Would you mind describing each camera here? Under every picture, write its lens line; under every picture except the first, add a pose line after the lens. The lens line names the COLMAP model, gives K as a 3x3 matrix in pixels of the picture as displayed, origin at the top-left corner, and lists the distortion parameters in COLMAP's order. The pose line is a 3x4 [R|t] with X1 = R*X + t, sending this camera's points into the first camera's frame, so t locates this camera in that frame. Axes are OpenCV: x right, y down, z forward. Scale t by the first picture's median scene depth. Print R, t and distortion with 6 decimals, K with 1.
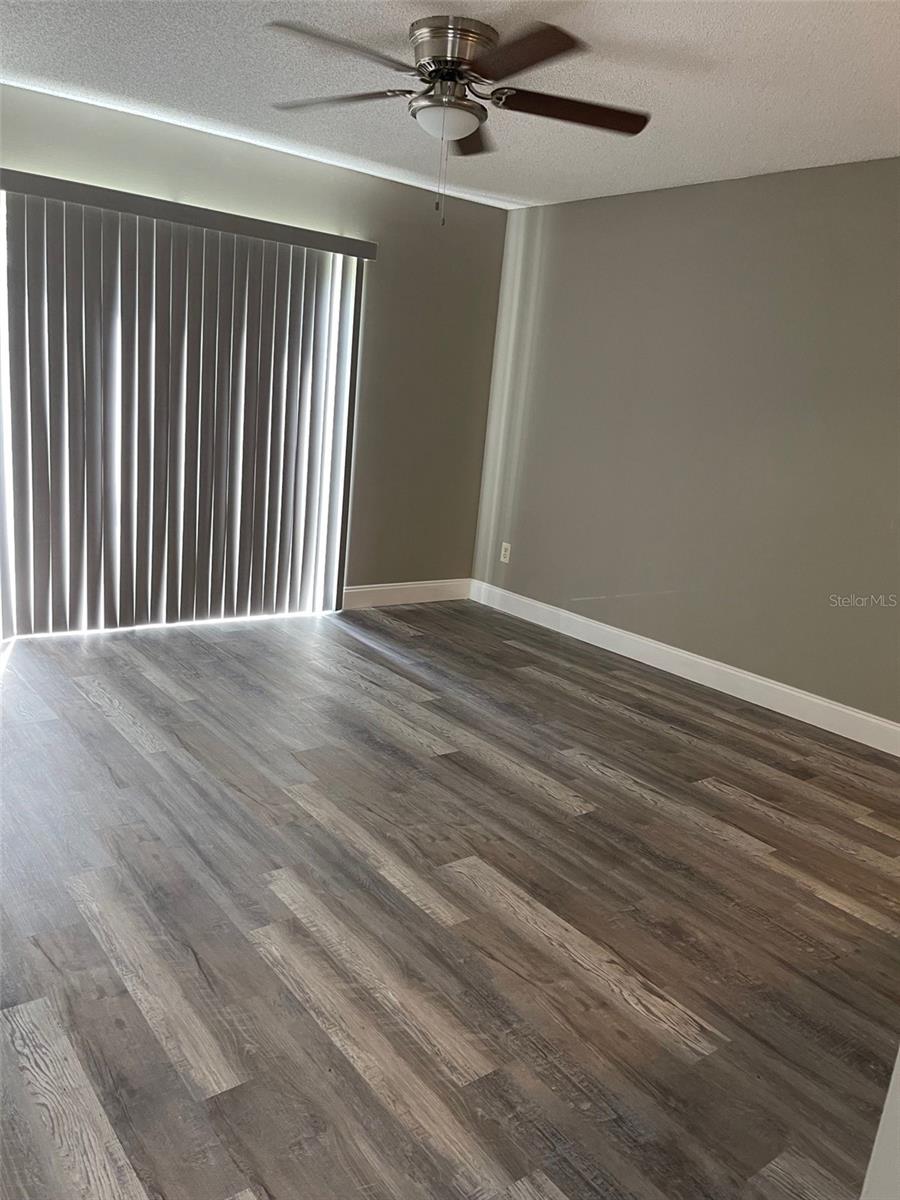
lens RADIAL K [[917.9, 0, 450.0], [0, 917.9, 600.0], [0, 0, 1]] dist [0.066668, -0.091255]
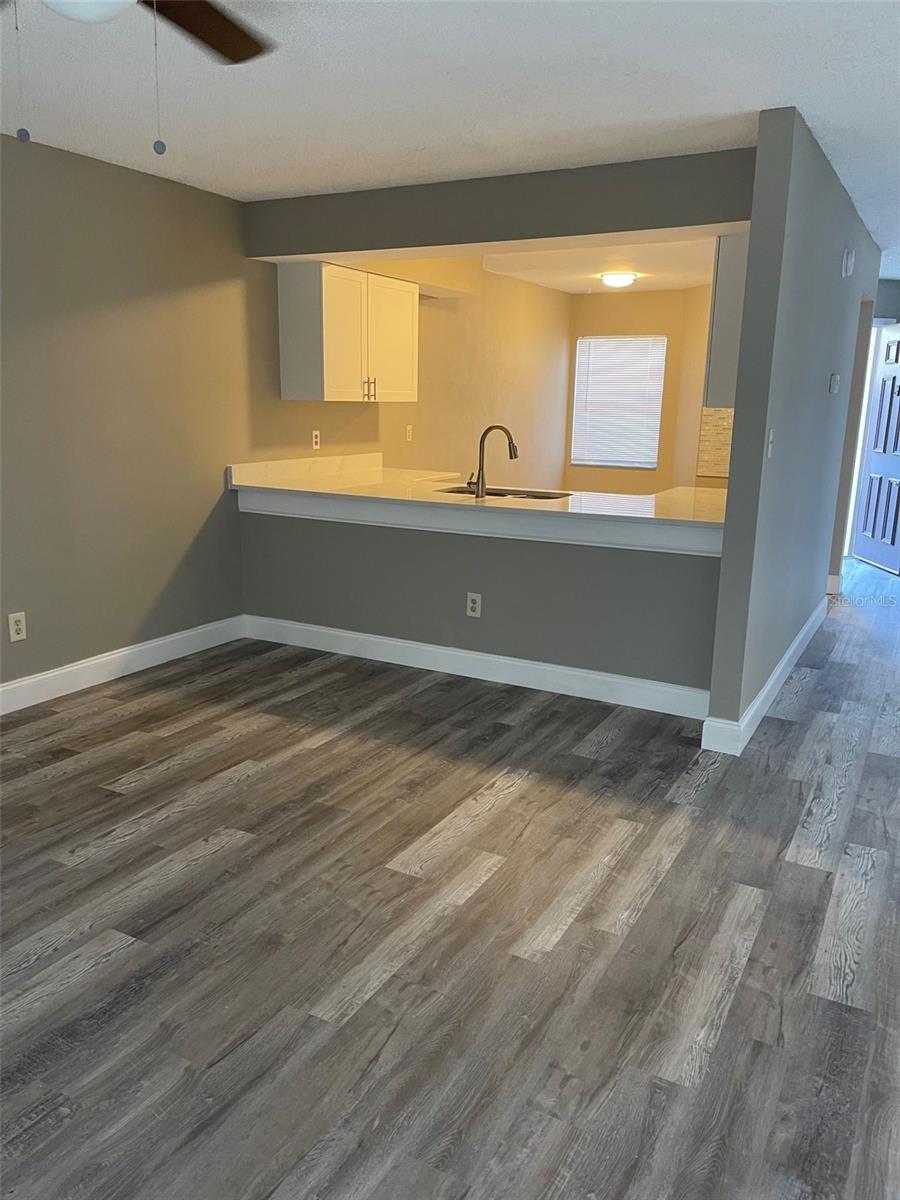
lens RADIAL K [[902.8, 0, 450.0], [0, 902.8, 600.0], [0, 0, 1]] dist [0.007044, 0.002023]
pose [[-0.402392, -0.293962, 0.866987, -0.836359], [0.155315, 0.911393, 0.381104, -0.385919], [-0.902196, 0.288009, -0.321081, 1.252651]]
